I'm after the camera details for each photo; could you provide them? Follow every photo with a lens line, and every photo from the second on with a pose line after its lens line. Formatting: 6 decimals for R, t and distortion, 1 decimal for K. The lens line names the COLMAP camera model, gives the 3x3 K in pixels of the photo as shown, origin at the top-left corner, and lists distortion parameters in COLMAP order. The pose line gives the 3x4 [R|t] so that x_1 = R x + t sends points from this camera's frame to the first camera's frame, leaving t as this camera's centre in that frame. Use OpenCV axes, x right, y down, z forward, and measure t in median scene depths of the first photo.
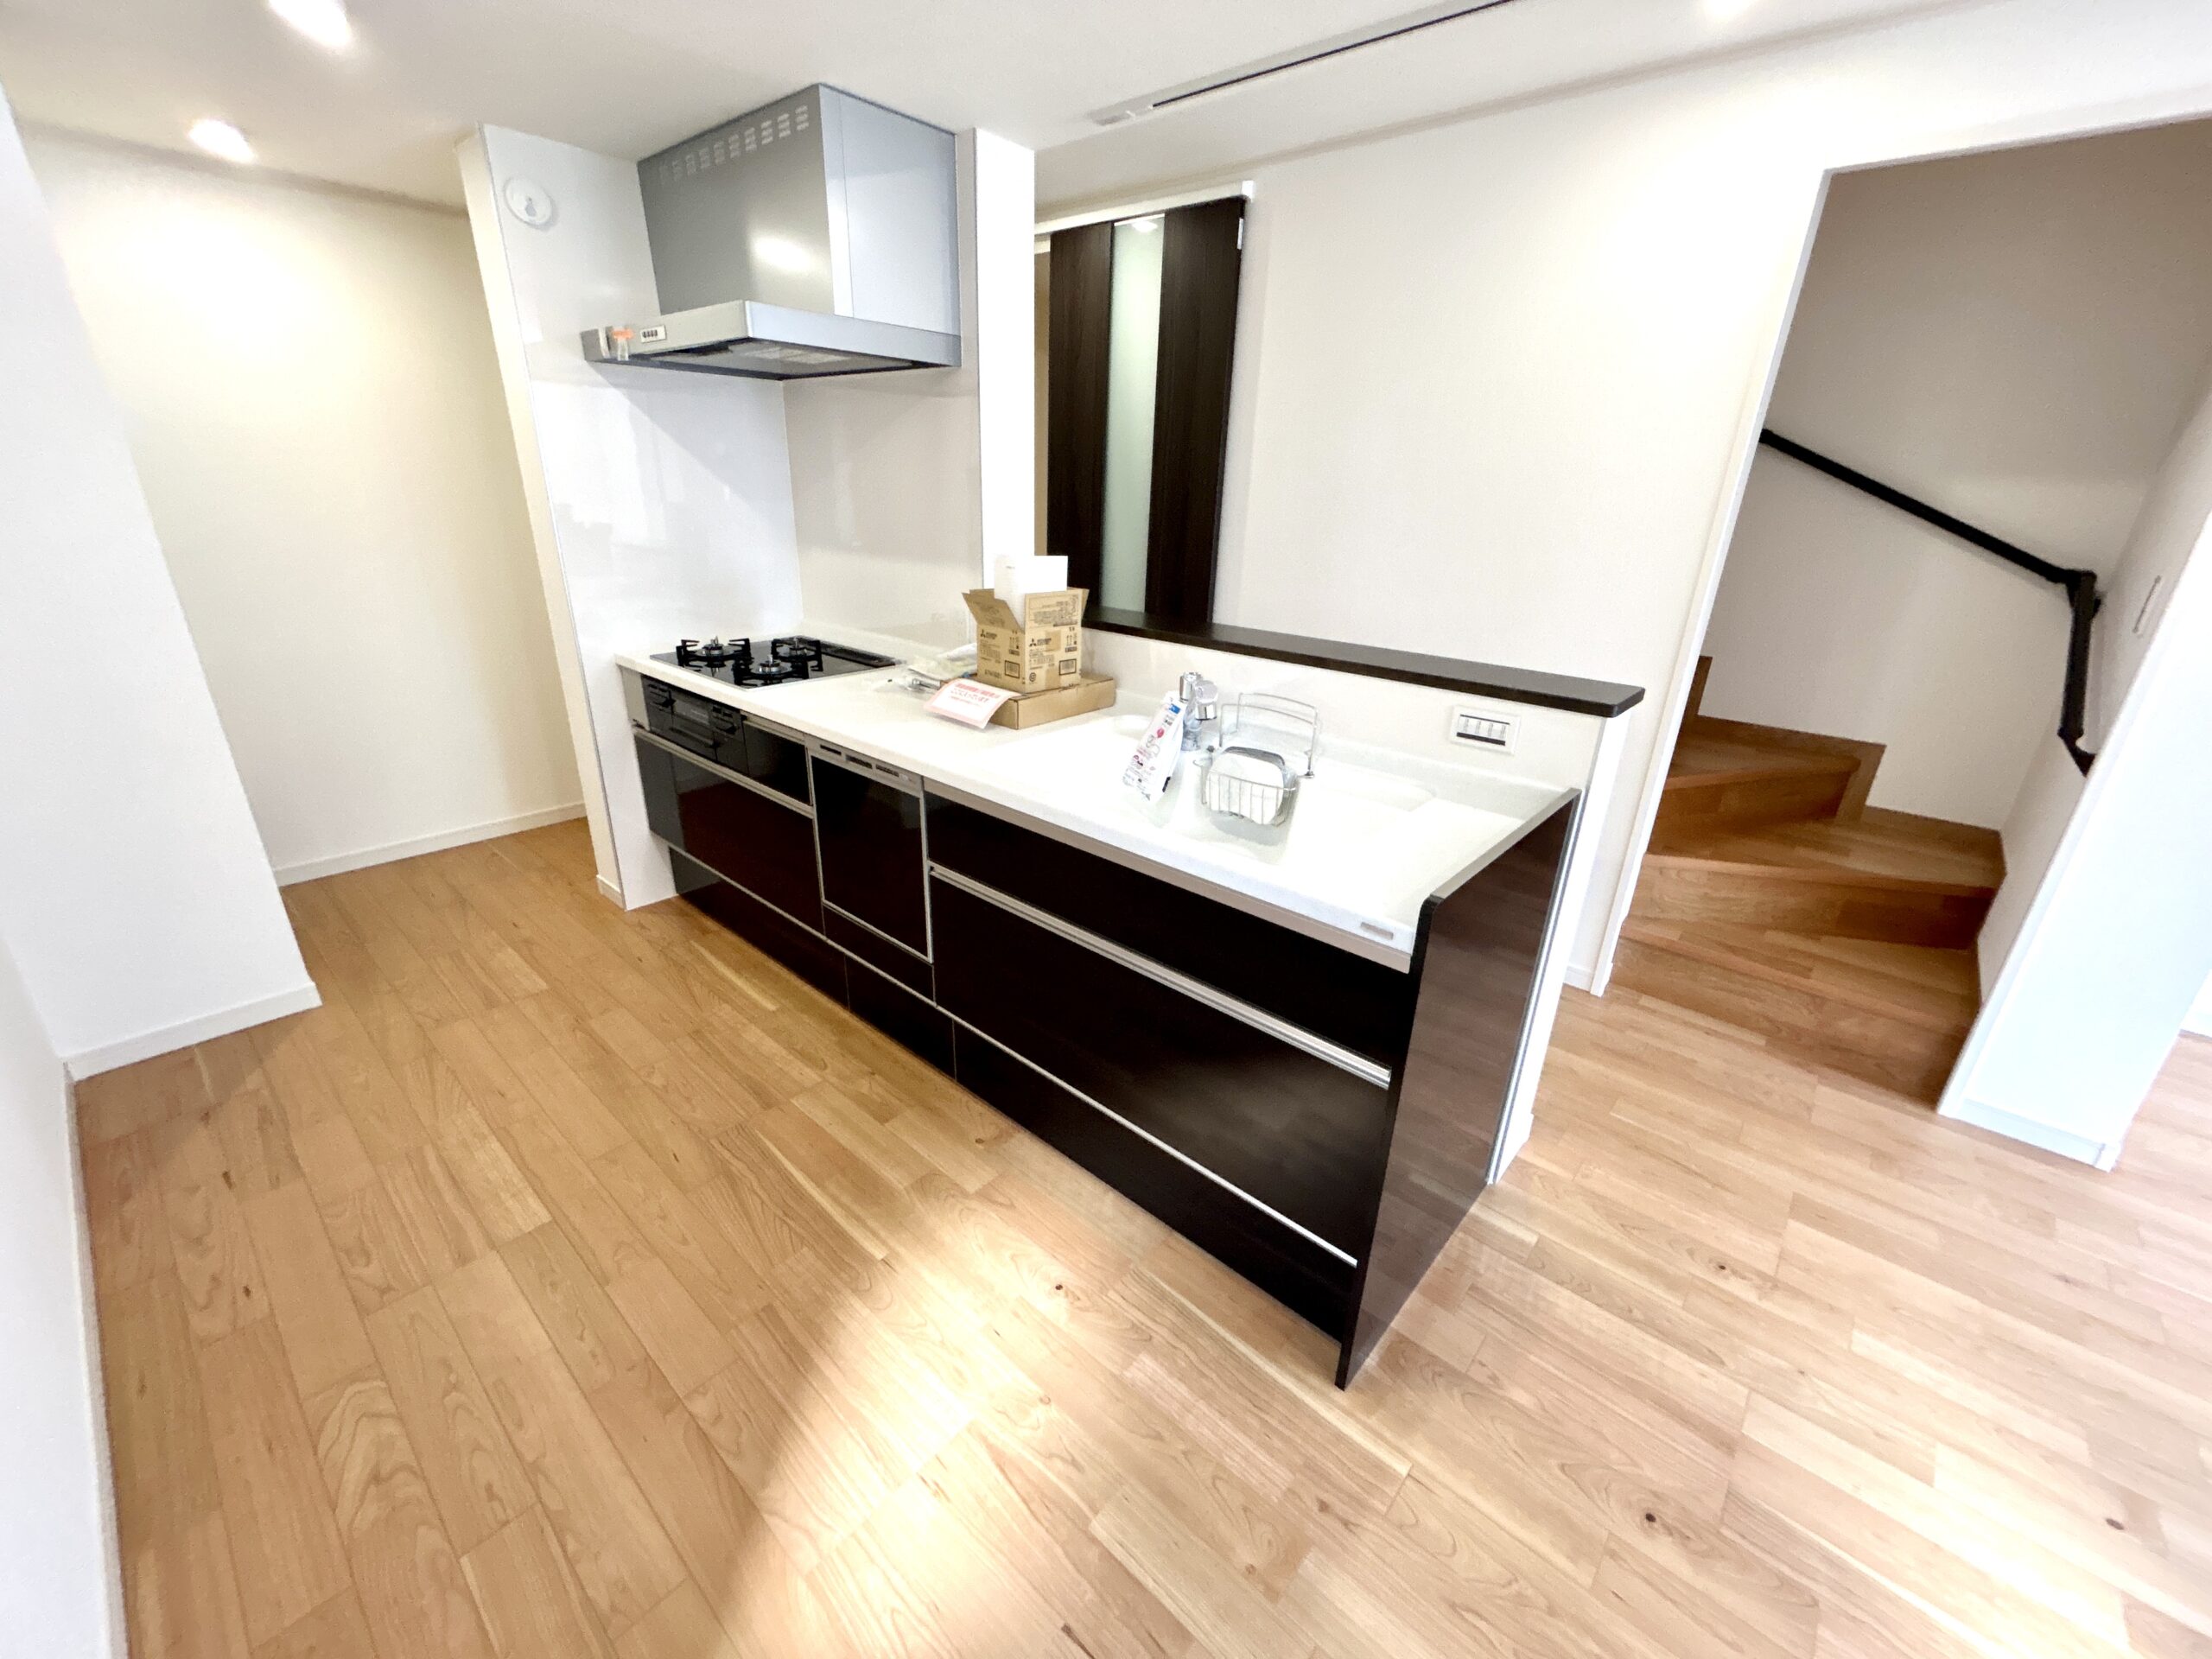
lens RADIAL K [[893.3, 0, 1093.7], [0, 893.3, 825.9], [0, 0, 1]] dist [-0.003698, -0.000436]
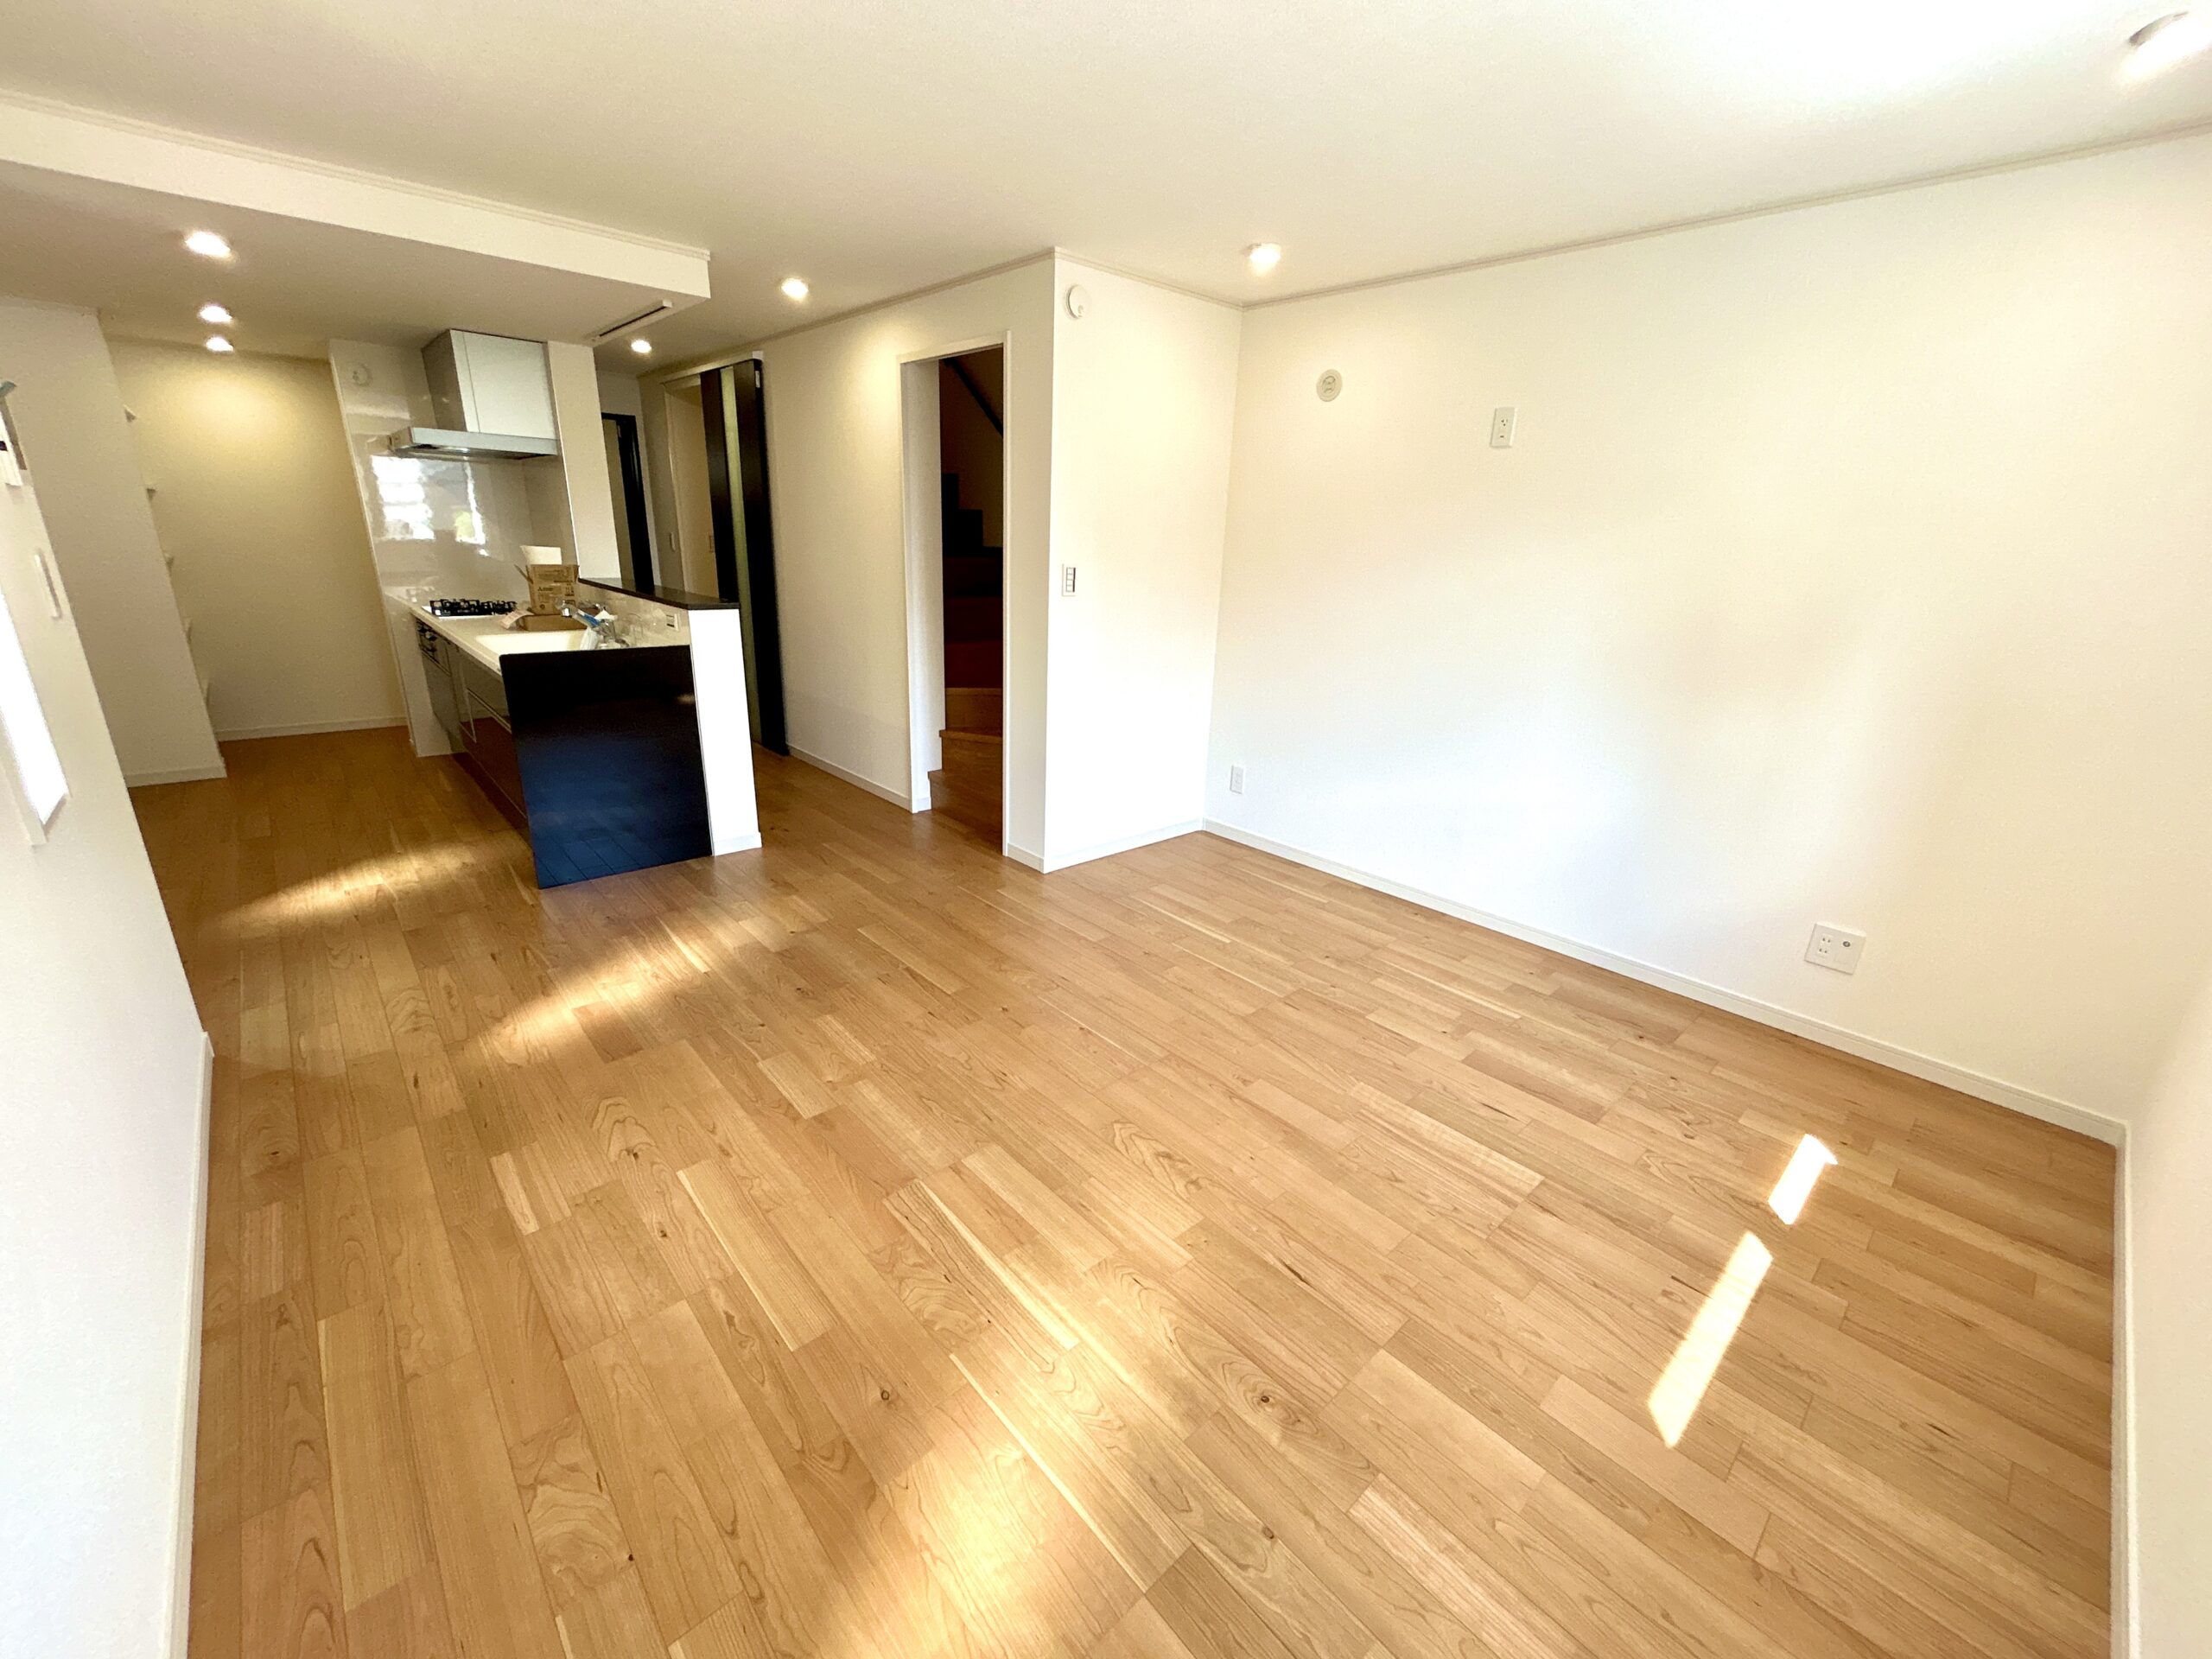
lens RADIAL K [[893.3, 0, 1110.5], [0, 893.3, 835.9], [0, 0, 1]] dist [-0.003698, -0.000436]
pose [[0.994850, 0.044883, -0.090880, 1.631283], [-0.049881, 0.997322, -0.053492, 0.453261], [0.088236, 0.057750, 0.994424, -0.984344]]
